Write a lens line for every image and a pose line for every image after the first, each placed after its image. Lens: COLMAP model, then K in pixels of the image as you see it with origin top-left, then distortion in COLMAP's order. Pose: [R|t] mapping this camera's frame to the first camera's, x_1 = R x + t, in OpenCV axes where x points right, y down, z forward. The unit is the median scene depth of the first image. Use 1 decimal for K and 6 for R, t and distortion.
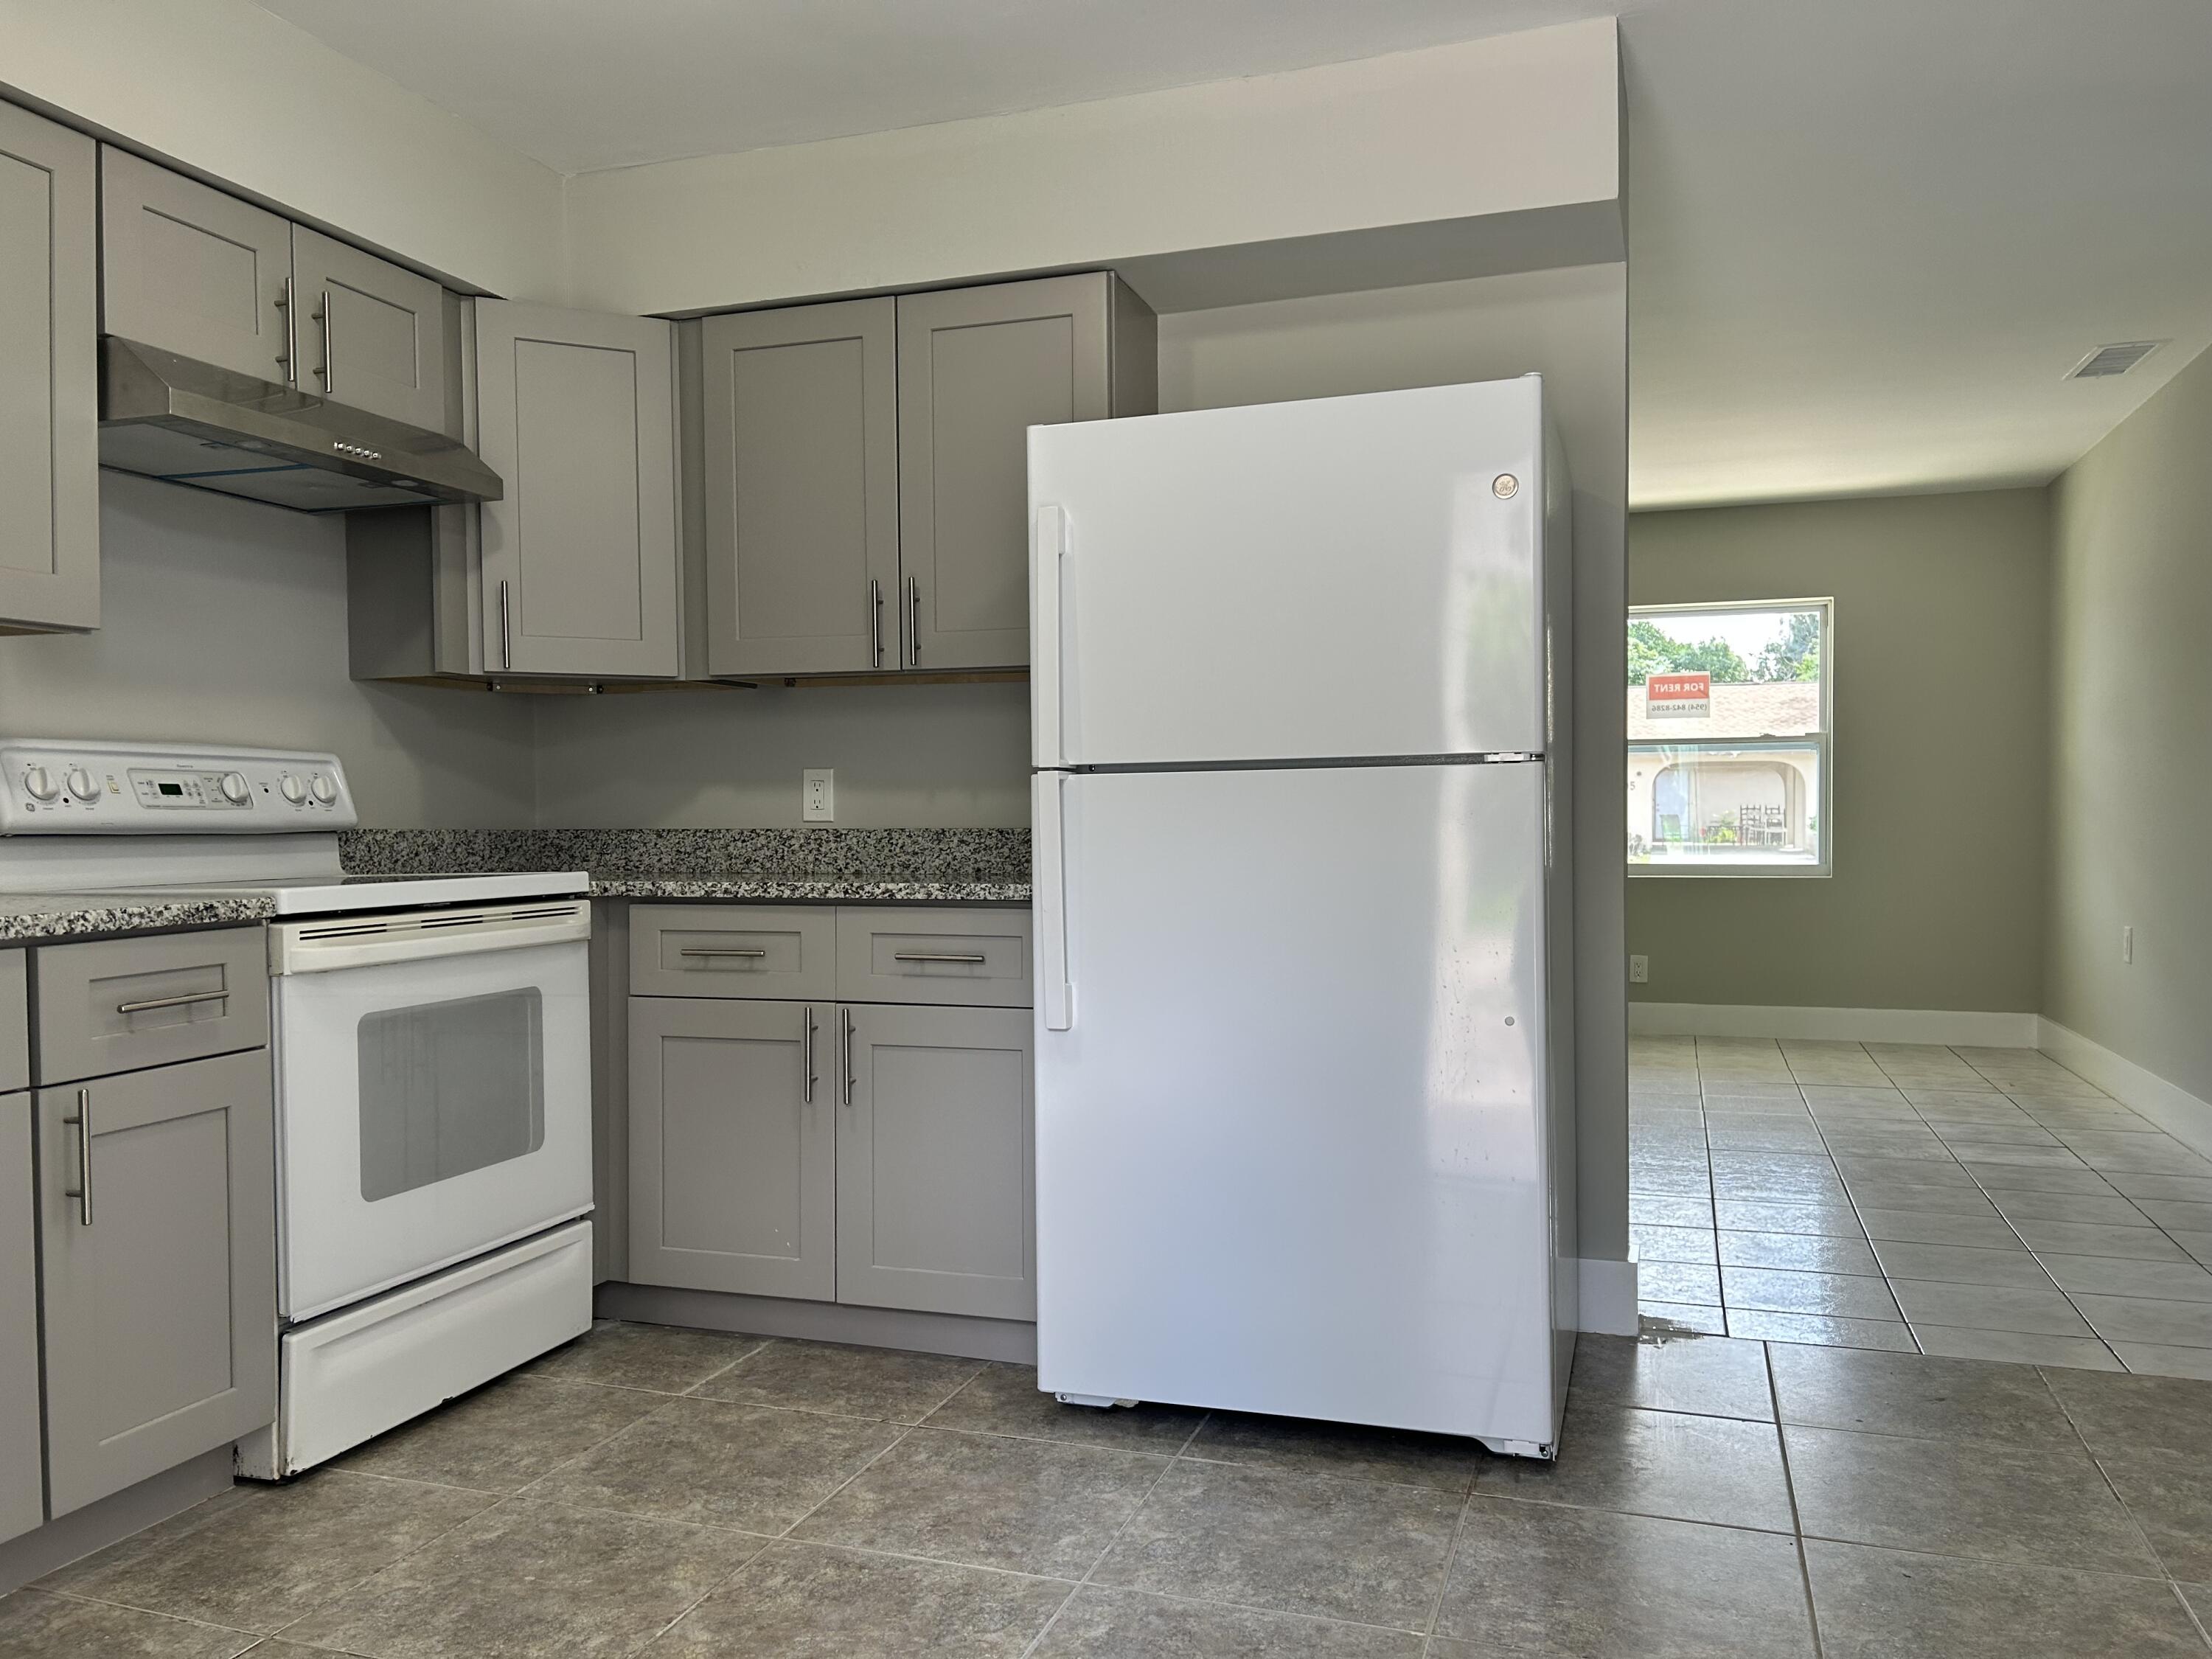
lens RADIAL K [[1677.5, 0, 1107.8], [0, 1677.5, 835.8], [0, 0, 1]] dist [0.071393, -0.073951]
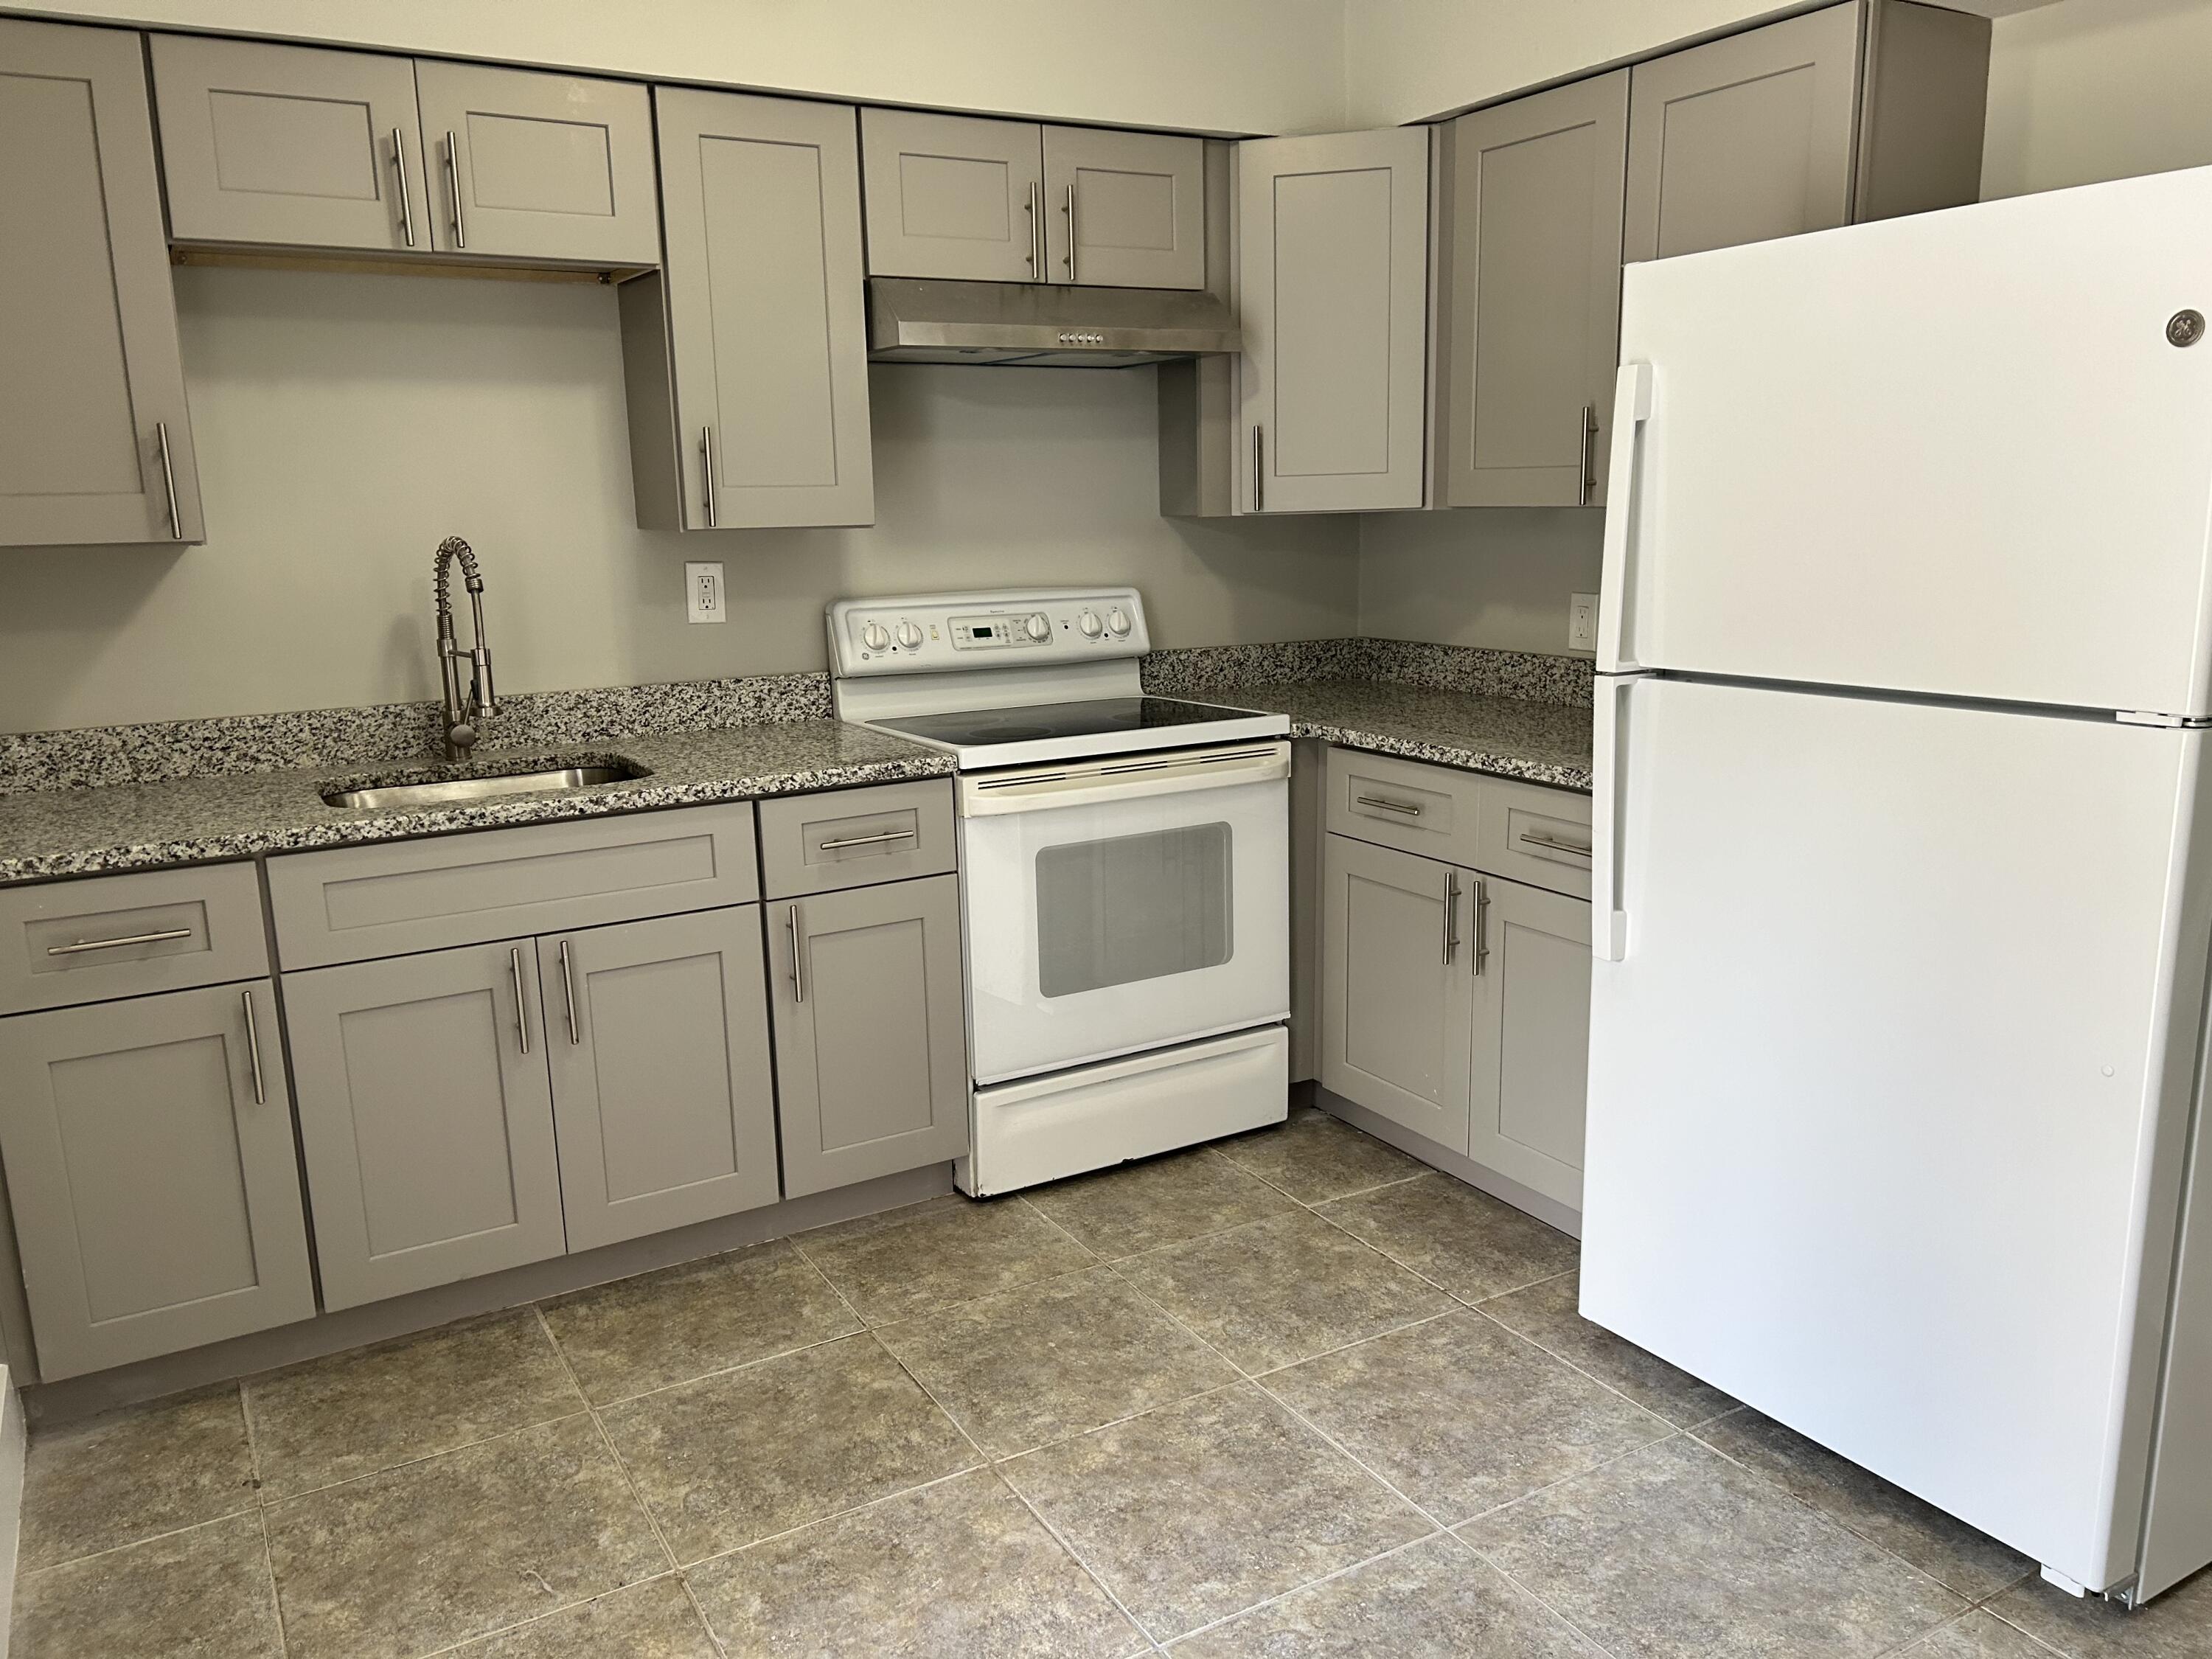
lens RADIAL K [[1664.8, 0, 1095.4], [0, 1664.8, 843.2], [0, 0, 1]] dist [0.112262, -0.223561]
pose [[0.749678, 0.127516, -0.649402, 0.315534], [0.007649, 0.979527, 0.201169, -0.119810], [0.661759, -0.155779, 0.733354, 0.141257]]
